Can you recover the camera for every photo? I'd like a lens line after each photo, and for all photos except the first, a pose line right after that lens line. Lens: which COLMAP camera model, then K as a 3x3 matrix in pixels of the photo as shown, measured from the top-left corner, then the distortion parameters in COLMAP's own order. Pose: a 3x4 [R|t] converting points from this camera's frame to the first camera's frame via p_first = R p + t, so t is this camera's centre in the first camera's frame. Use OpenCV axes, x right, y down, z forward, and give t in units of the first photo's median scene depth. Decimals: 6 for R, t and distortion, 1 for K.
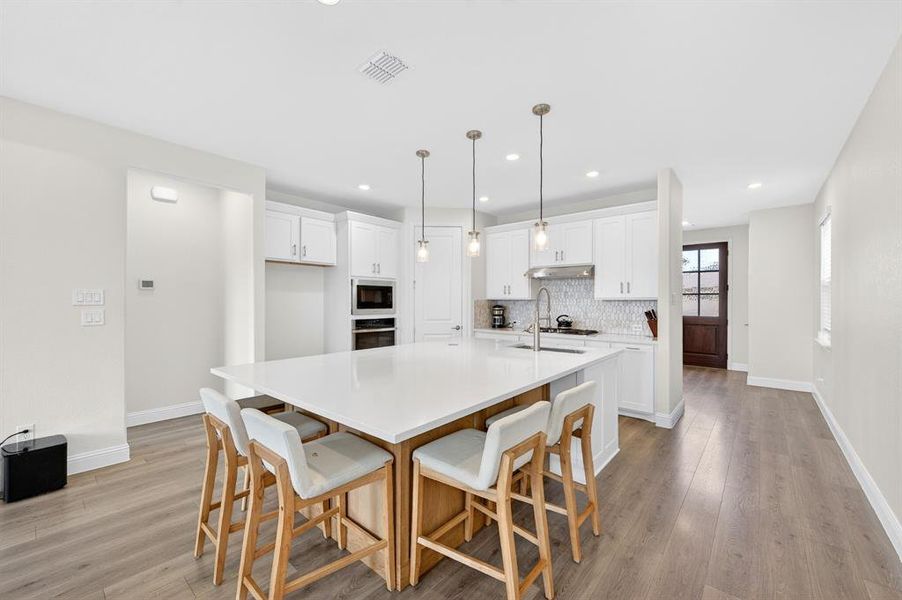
lens RADIAL K [[360.1, 0, 454.6], [0, 360.1, 304.1], [0, 0, 1]] dist [0.001954, -0.003040]
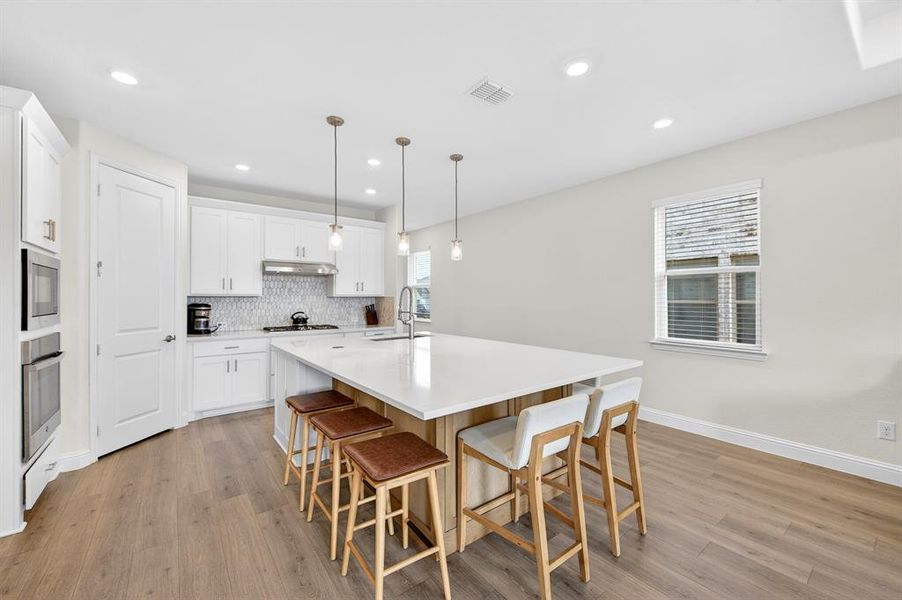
lens RADIAL K [[360.1, 0, 453.3], [0, 360.1, 293.5], [0, 0, 1]] dist [0.001954, -0.003040]
pose [[0.205817, 0.008648, 0.978552, -0.585562], [0.013160, 0.999846, -0.011604, -0.003045], [-0.978502, 0.015266, 0.205672, 0.390411]]
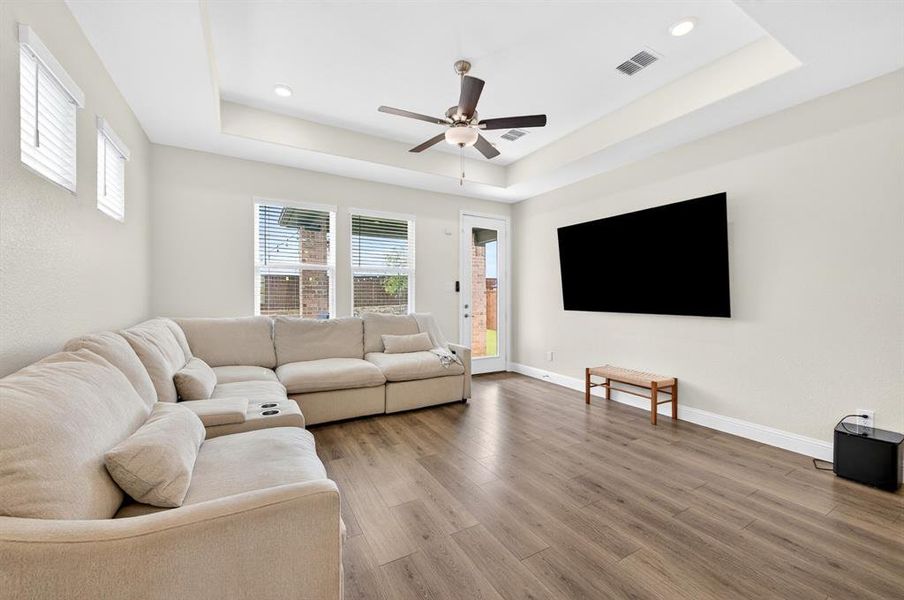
lens RADIAL K [[360.9, 0, 454.2], [0, 360.9, 298.7], [0, 0, 1]] dist [0.001954, -0.003040]
pose [[-0.340931, -0.003947, -0.940080, 0.058953], [-0.011385, 0.999935, -0.000070, 0.024464], [0.940019, 0.010679, -0.340954, 0.147612]]
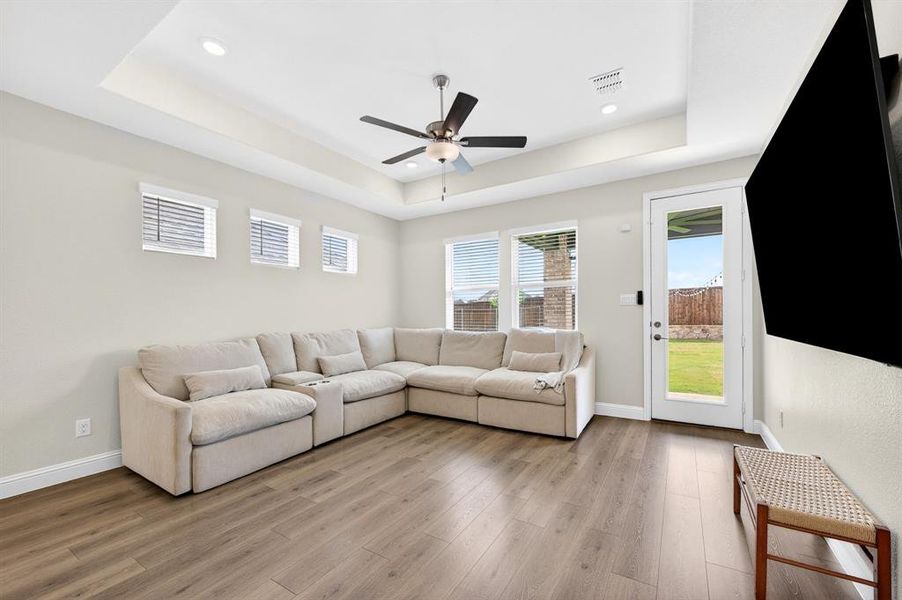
lens RADIAL K [[360.1, 0, 459.2], [0, 360.1, 318.0], [0, 0, 1]] dist [0.001954, -0.003040]
pose [[-0.987675, 0.004788, -0.156446, -0.433248], [0.001782, 0.999811, 0.019349, 0.016129], [0.156509, 0.018832, -0.987497, 0.536315]]
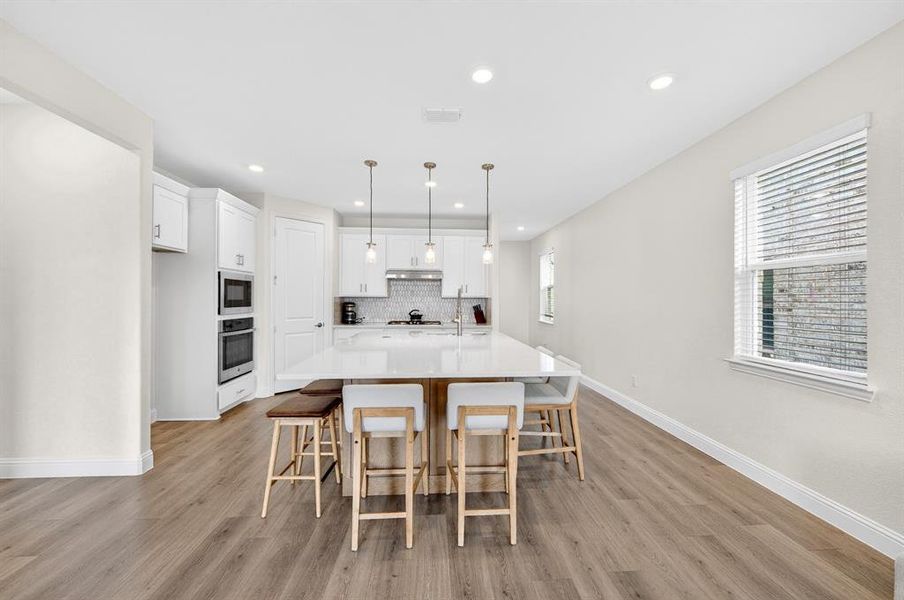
lens RADIAL K [[360.9, 0, 458.0], [0, 360.9, 297.2], [0, 0, 1]] dist [0.001954, -0.003040]
pose [[0.712593, 0.002928, 0.701571, -0.461009], [0.005167, 0.999942, -0.009421, -0.000103], [-0.701558, 0.010338, 0.712537, 0.026038]]
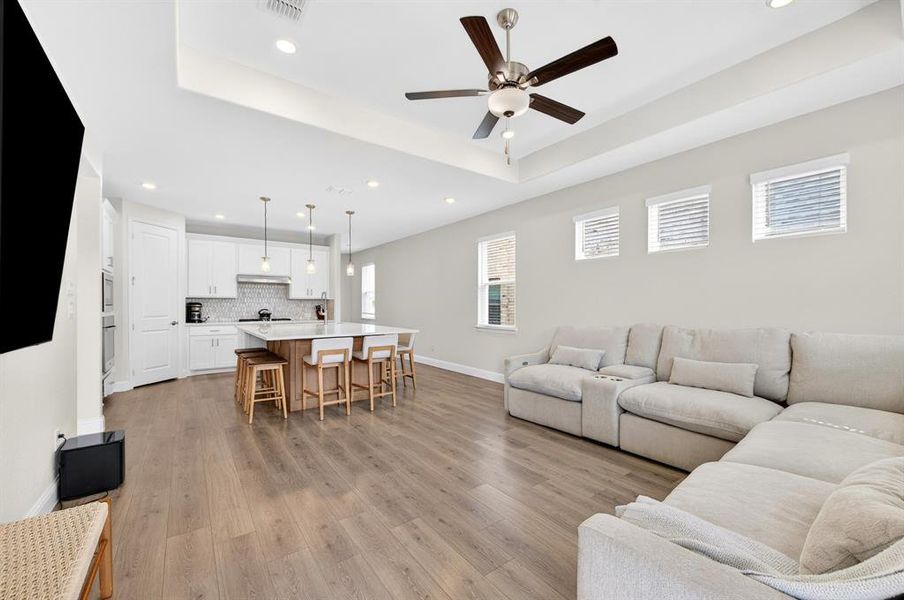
lens RADIAL K [[360.9, 0, 467.1], [0, 360.9, 306.1], [0, 0, 1]] dist [0.001954, -0.003040]
pose [[0.199279, -0.005951, 0.979925, -0.965376], [0.009953, 0.999942, 0.004049, 0.020999], [-0.979892, 0.008946, 0.199326, -0.082806]]
